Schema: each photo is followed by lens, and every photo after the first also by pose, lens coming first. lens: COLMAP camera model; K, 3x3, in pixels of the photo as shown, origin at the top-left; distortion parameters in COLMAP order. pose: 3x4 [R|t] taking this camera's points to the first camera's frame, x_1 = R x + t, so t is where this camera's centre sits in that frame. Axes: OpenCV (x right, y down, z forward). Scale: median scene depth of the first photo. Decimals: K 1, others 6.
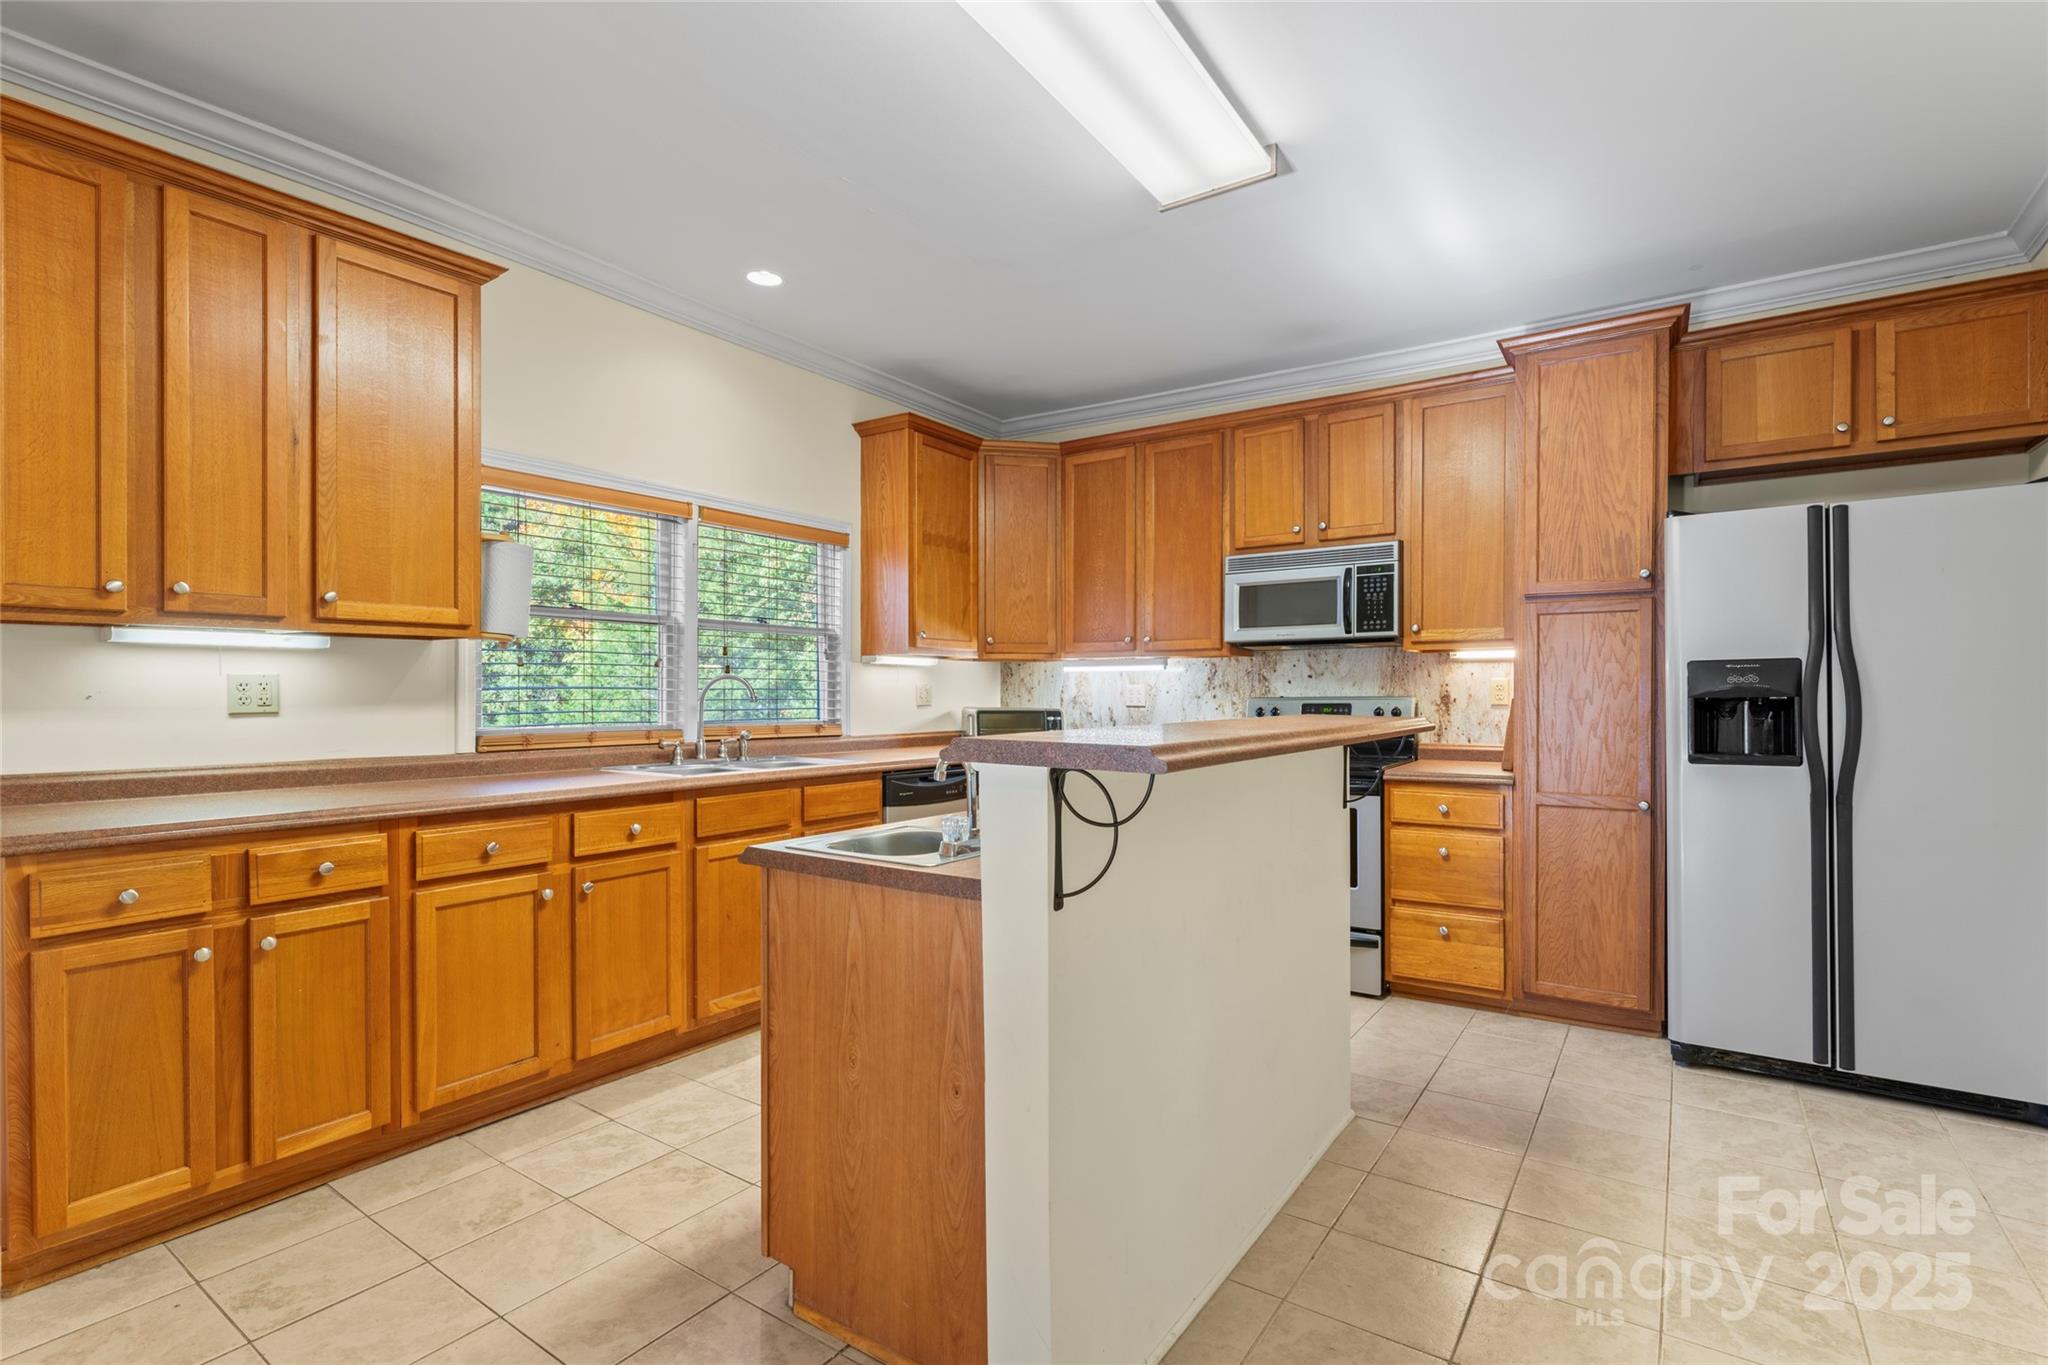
lens RADIAL K [[946.9, 0, 1011.8], [0, 946.9, 694.8], [0, 0, 1]] dist [-0.000634, 0.000310]
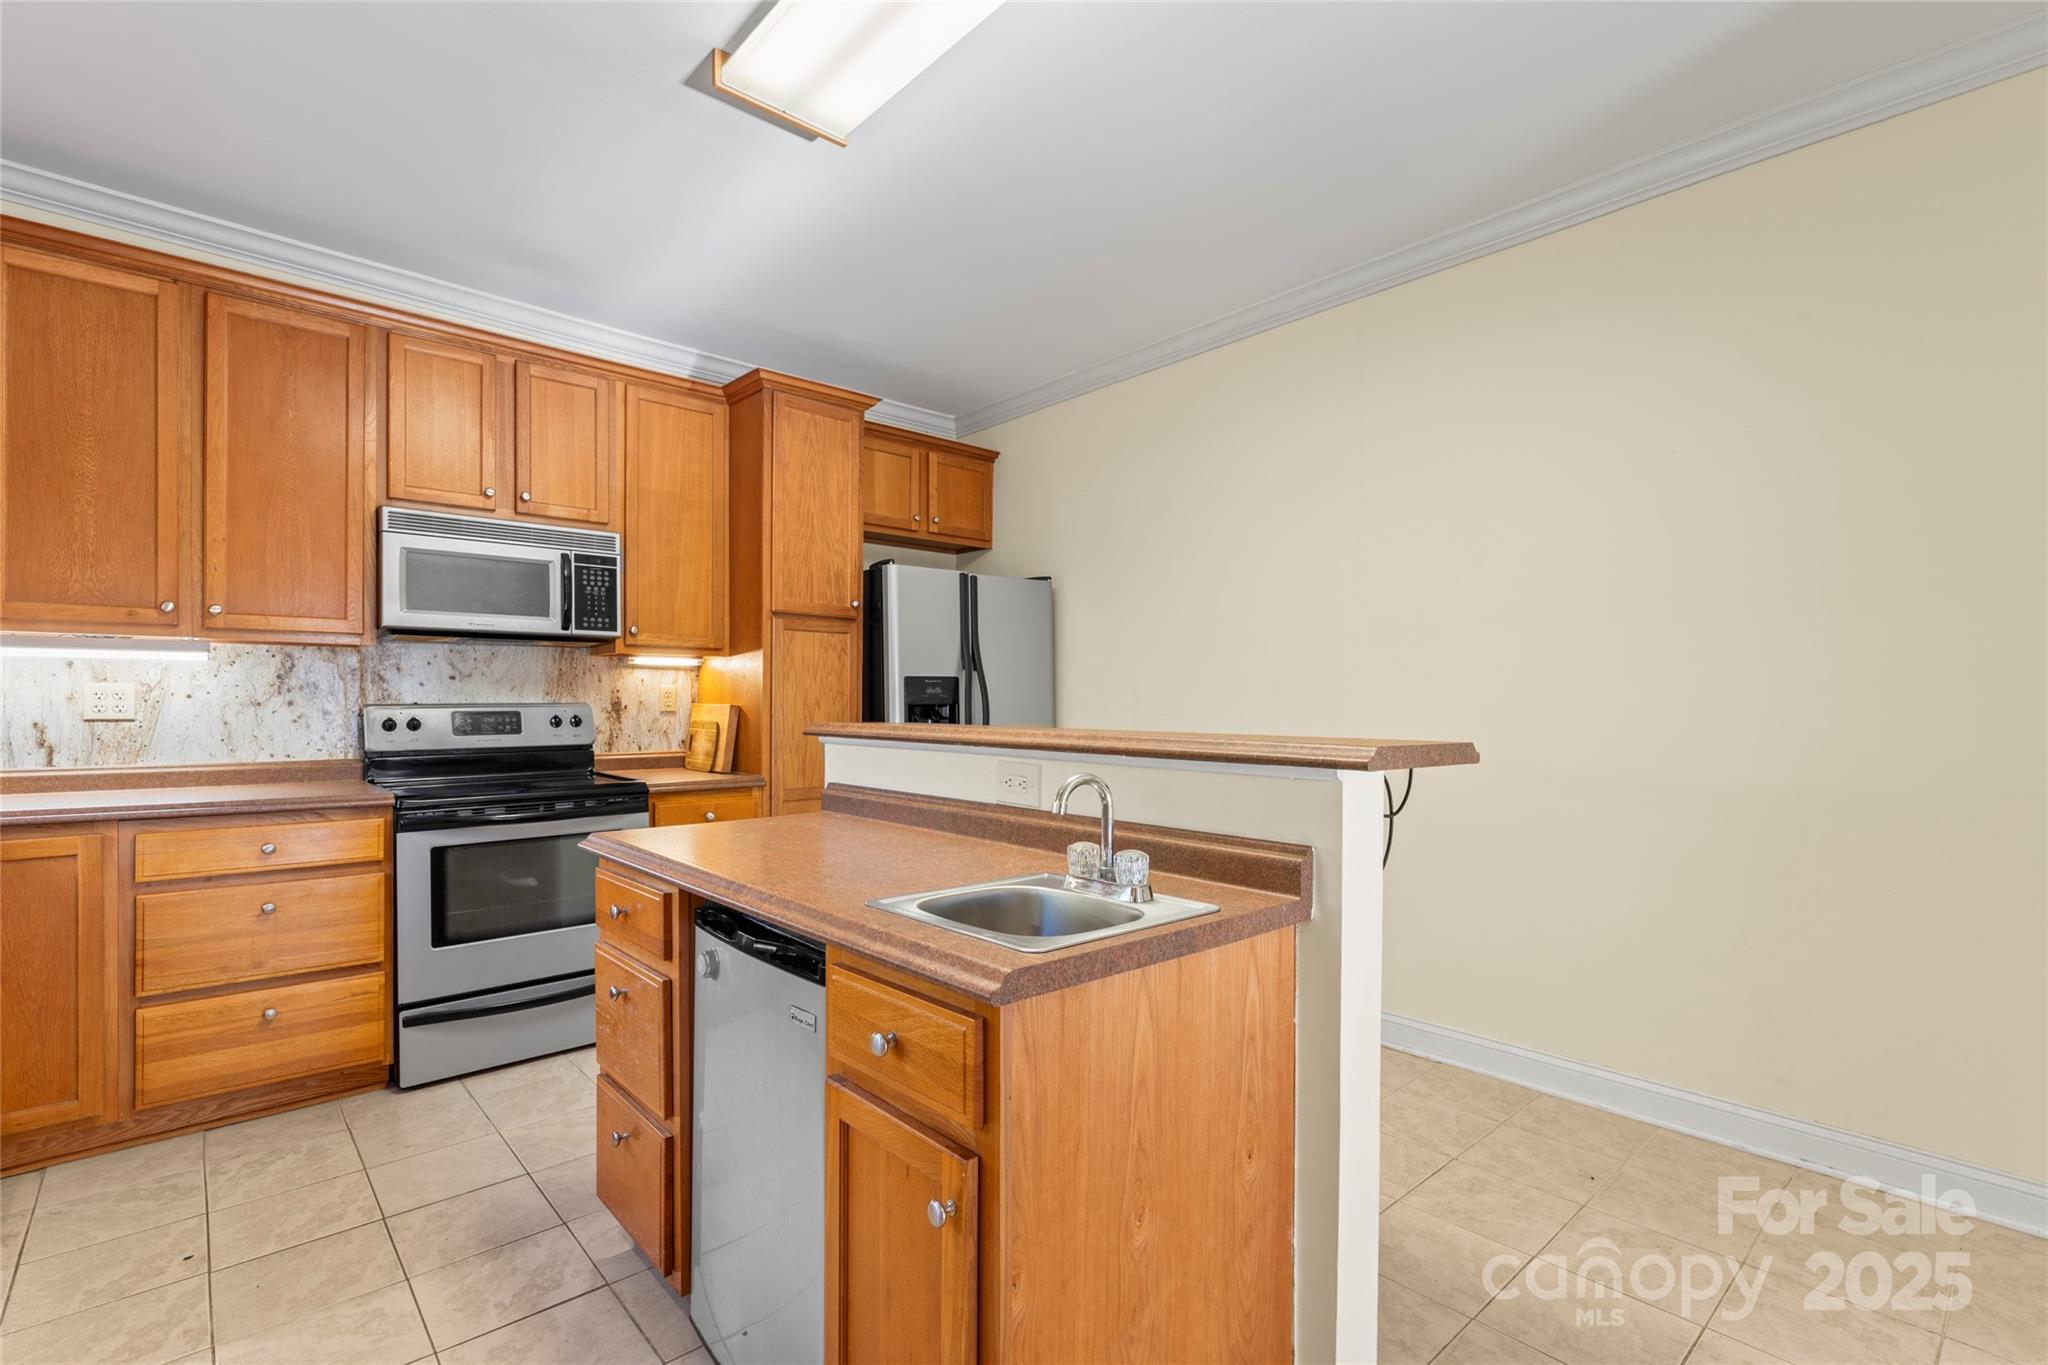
lens RADIAL K [[946.9, 0, 1028.2], [0, 946.9, 687.9], [0, 0, 1]] dist [-0.000634, 0.000310]
pose [[0.220405, 0.014830, 0.975296, -0.387214], [-0.002222, 0.999889, -0.014701, -0.000537], [-0.975406, 0.001073, 0.220413, 0.402666]]
